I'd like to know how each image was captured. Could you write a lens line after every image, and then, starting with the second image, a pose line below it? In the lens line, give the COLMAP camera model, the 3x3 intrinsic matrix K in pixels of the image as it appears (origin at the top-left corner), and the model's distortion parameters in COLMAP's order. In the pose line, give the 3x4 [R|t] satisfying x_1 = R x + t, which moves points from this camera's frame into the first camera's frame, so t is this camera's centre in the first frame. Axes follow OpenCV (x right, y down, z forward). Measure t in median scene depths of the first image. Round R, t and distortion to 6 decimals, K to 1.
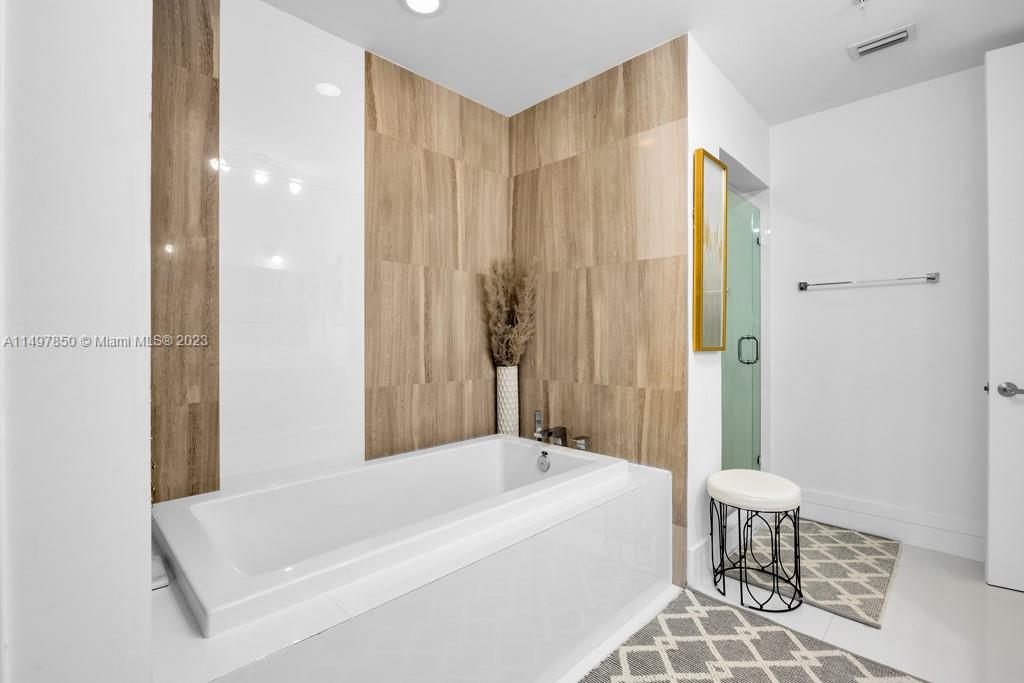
lens RADIAL K [[458.4, 0, 514.3], [0, 458.4, 337.8], [0, 0, 1]] dist [-0.006563, -0.000198]
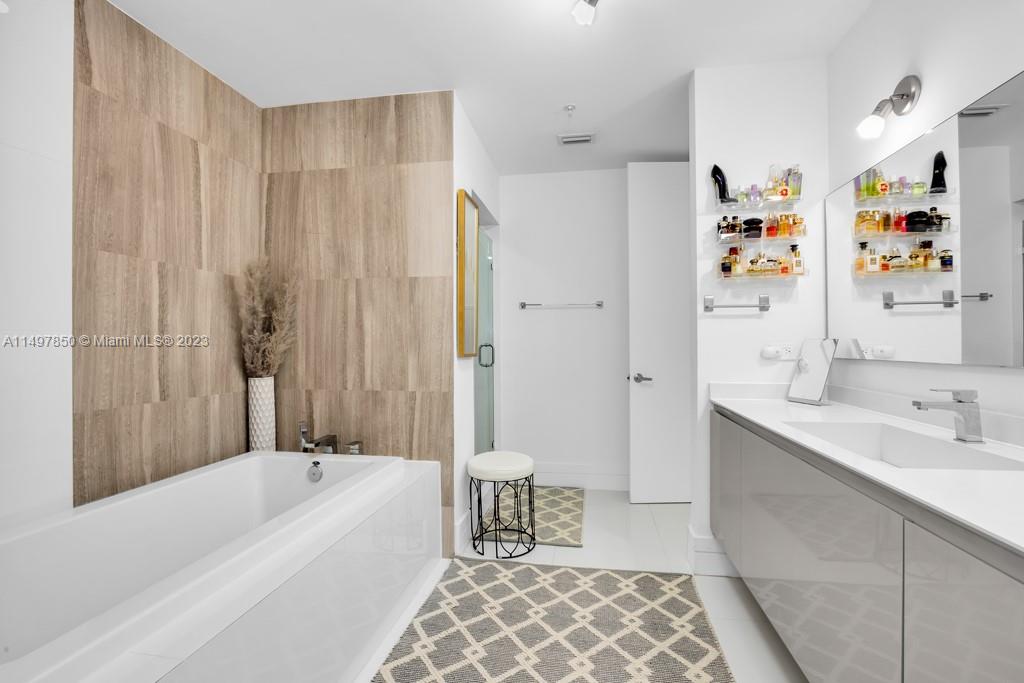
lens RADIAL K [[450.3, 0, 514.5], [0, 450.3, 339.8], [0, 0, 1]] dist [-0.000288, 0.000142]
pose [[0.827014, 0.003033, 0.562173, -0.125481], [0.001615, 0.999969, -0.007770, -0.006464], [-0.562179, 0.007334, 0.826983, -0.047234]]
